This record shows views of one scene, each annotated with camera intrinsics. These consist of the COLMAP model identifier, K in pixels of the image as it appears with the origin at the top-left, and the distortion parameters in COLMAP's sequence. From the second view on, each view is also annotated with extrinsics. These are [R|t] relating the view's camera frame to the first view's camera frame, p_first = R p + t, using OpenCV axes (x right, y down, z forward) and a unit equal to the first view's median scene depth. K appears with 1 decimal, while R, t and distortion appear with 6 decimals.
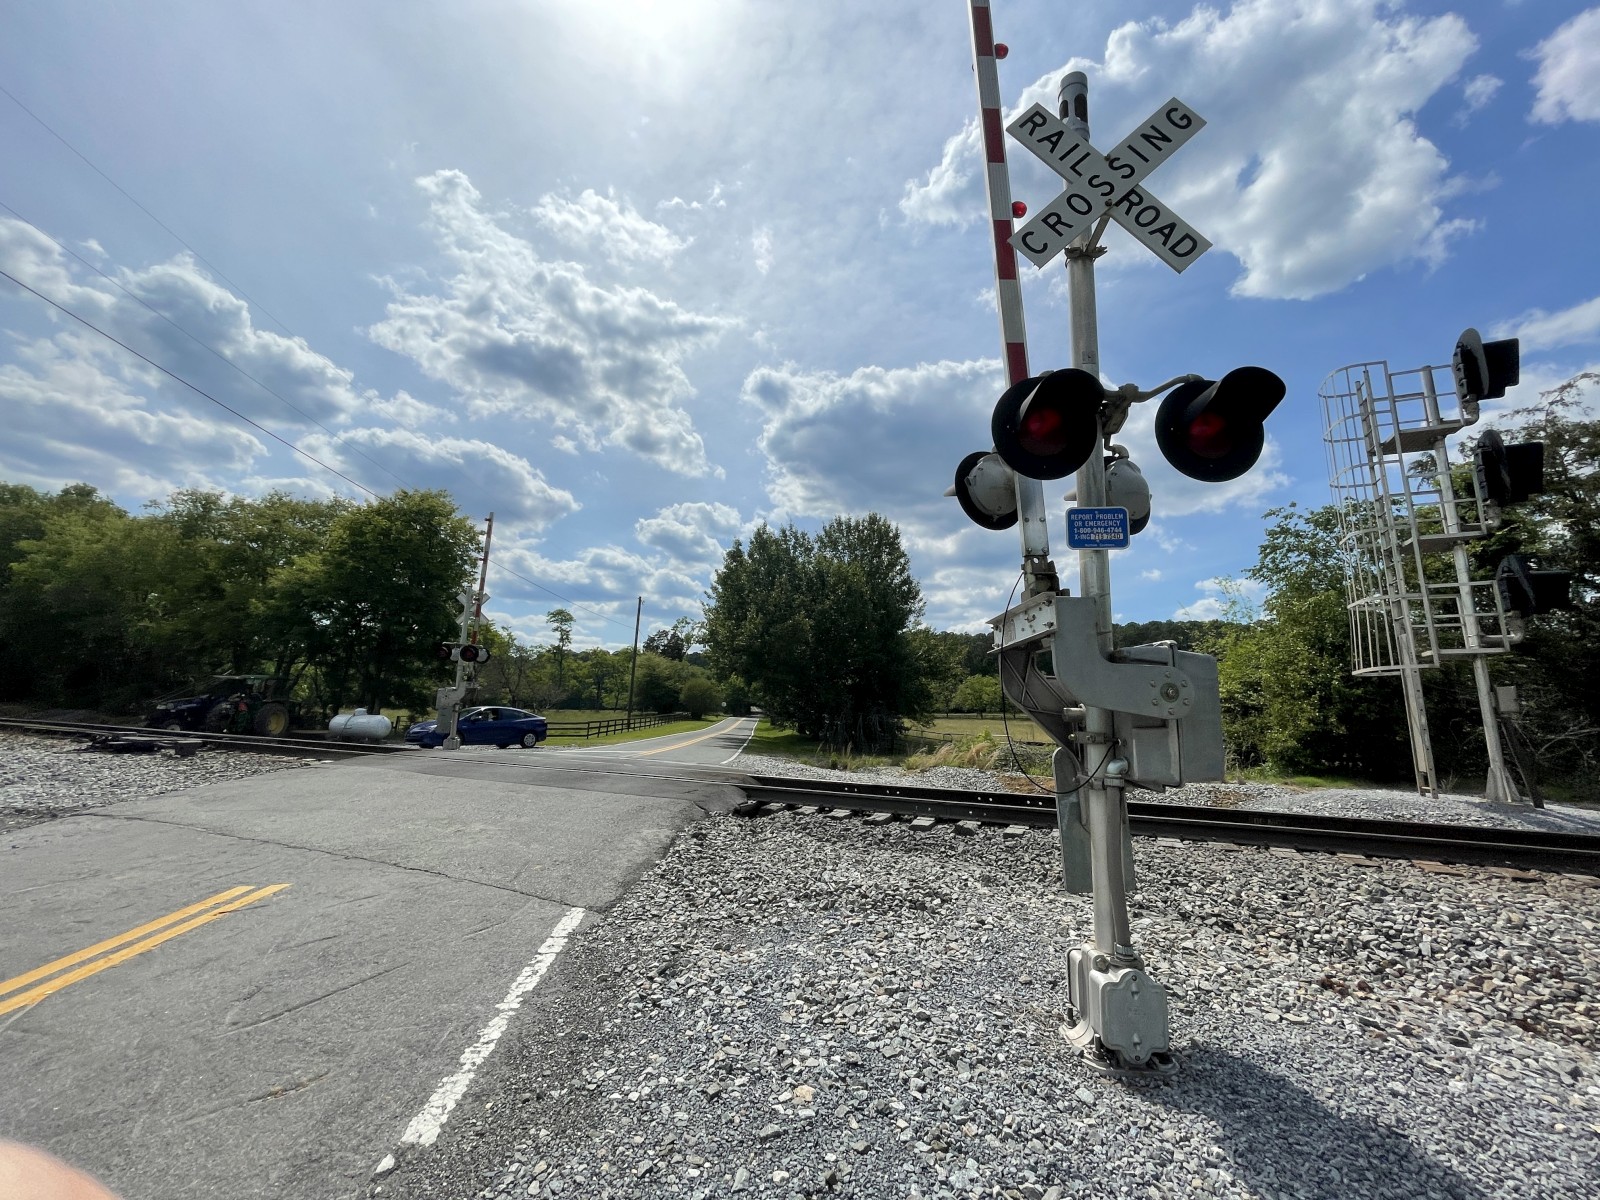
lens RADIAL K [[644.6, 0, 803.1], [0, 644.6, 594.2], [0, 0, 1]] dist [-0.006473, 0.000386]
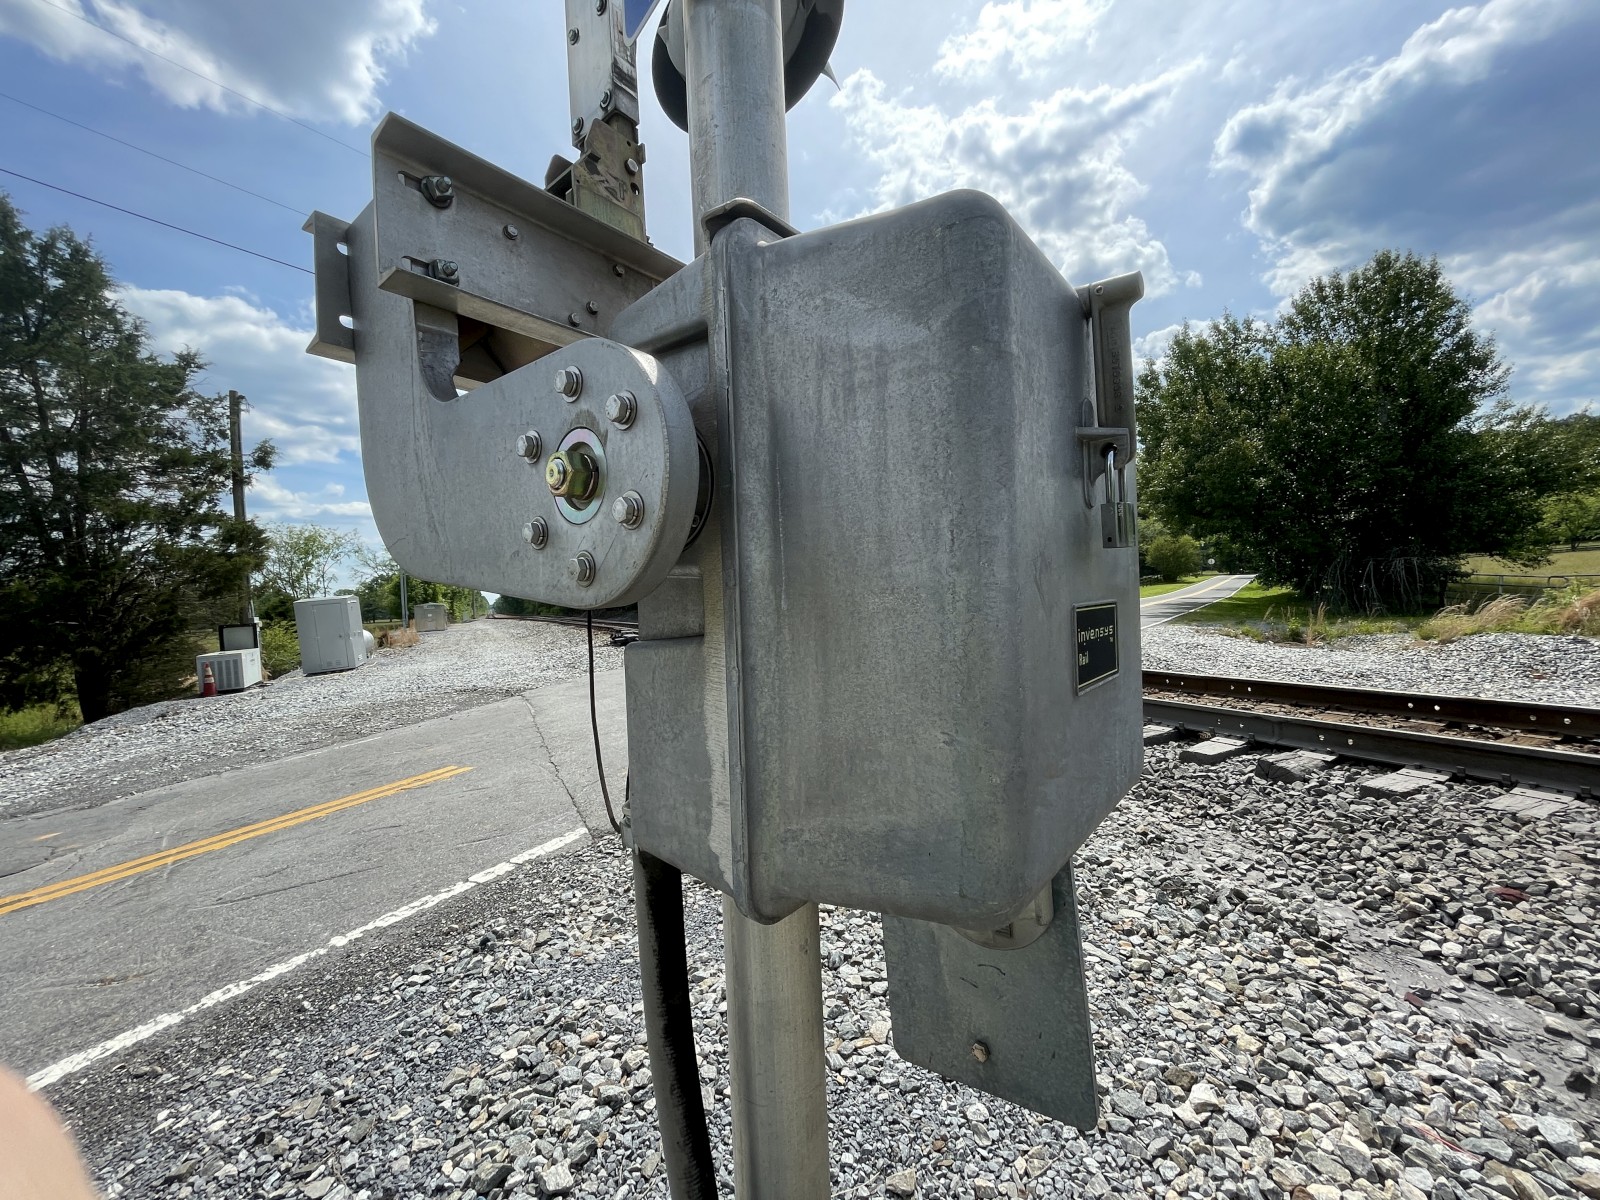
lens RADIAL K [[644.6, 0, 803.7], [0, 644.6, 605.5], [0, 0, 1]] dist [-0.006473, 0.000386]
pose [[0.757889, -0.059491, -0.649665, 0.068549], [0.195816, 0.970661, 0.139551, 0.015938], [0.622302, -0.232979, 0.747302, 0.081343]]
